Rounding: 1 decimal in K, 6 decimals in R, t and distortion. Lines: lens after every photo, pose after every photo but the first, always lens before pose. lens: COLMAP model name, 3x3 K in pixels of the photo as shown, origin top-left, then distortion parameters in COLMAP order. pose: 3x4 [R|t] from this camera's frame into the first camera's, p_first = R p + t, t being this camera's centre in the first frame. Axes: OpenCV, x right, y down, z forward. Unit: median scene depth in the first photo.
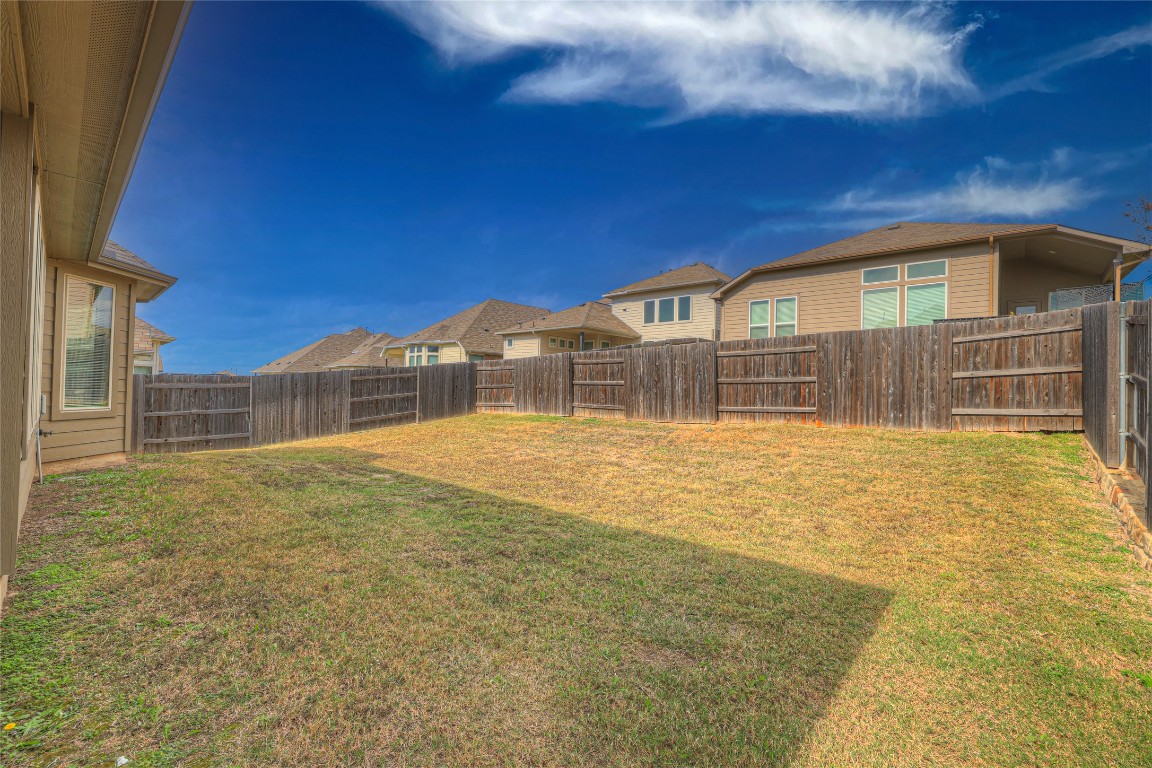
lens RADIAL K [[493.6, 0, 576.0], [0, 493.6, 384.0], [0, 0, 1]] dist [-0.030473, 0.000383]
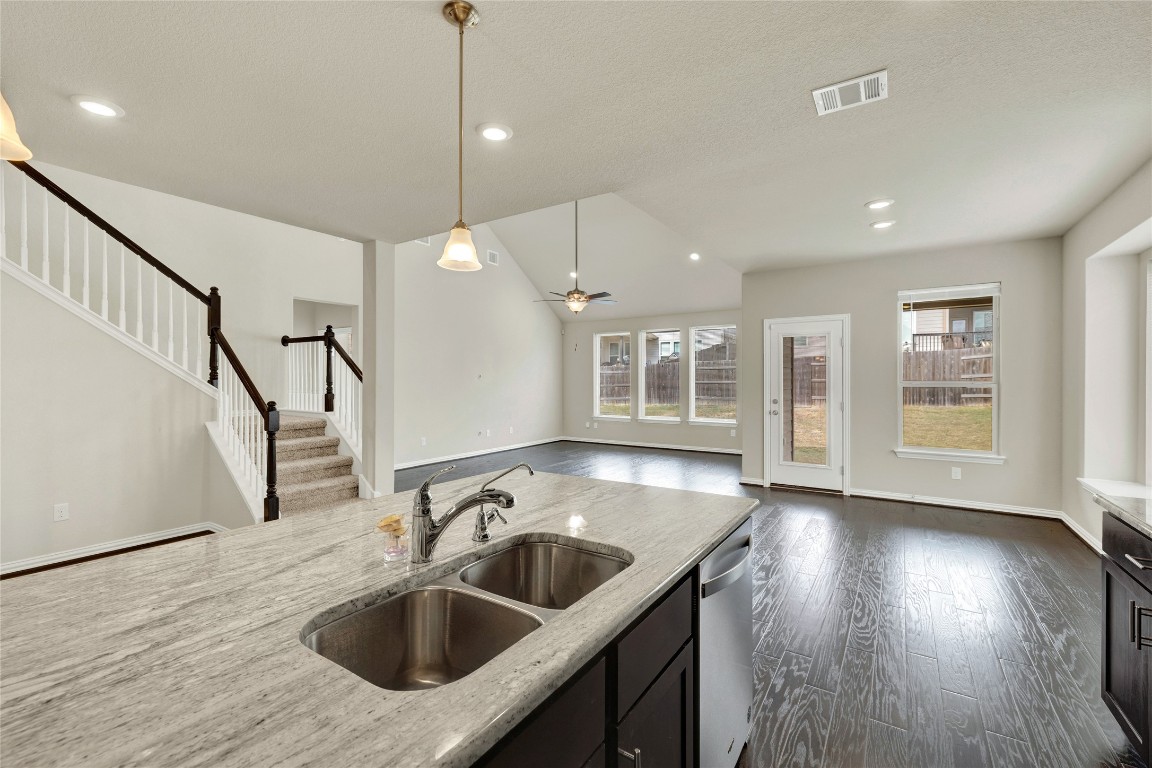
lens RADIAL K [[491.5, 0, 573.0], [0, 491.5, 379.1], [0, 0, 1]] dist [-0.000368, 0.000053]
pose [[0.988194, -0.026301, 0.150936, -0.629308], [0.024122, 0.999577, 0.016251, -0.048965], [-0.151299, -0.012418, 0.988410, -0.411838]]
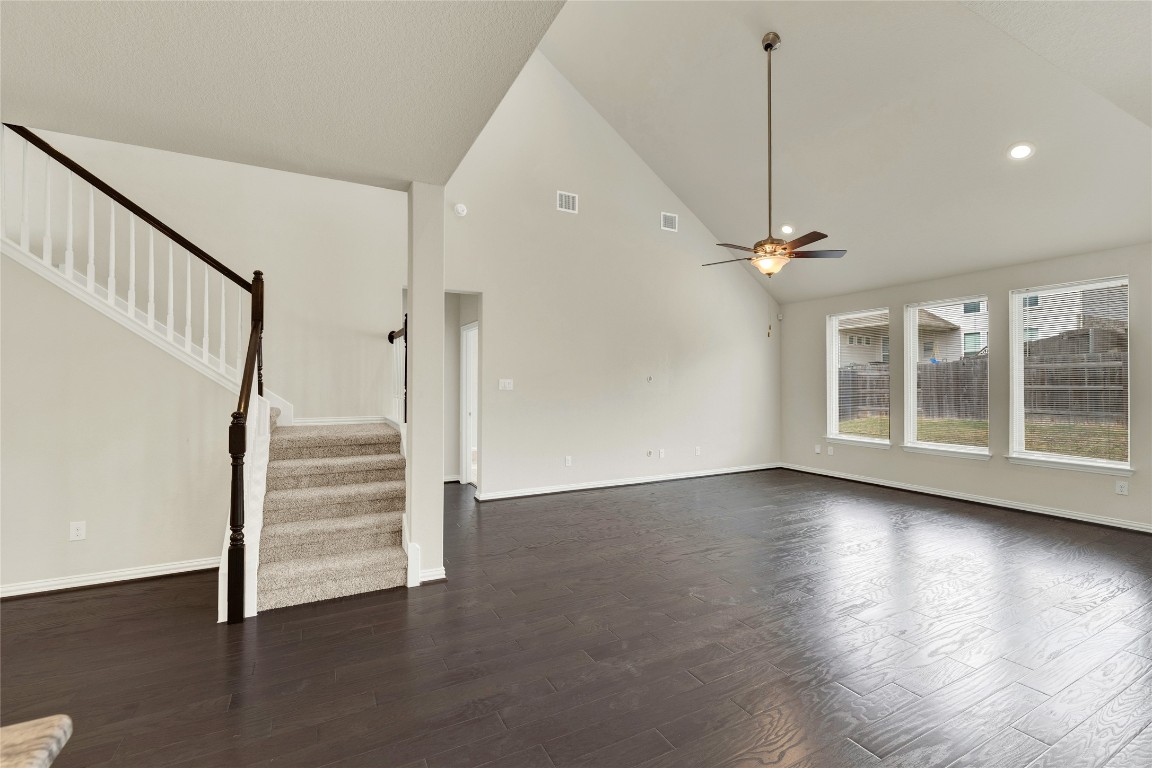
lens RADIAL K [[494.8, 0, 567.5], [0, 494.8, 381.0], [0, 0, 1]] dist [0.003003, 0.000433]
pose [[0.938337, -0.026901, -0.344672, -0.553671], [0.028289, 0.999599, -0.001003, -0.043884], [0.344561, -0.008809, 0.938722, -0.235747]]
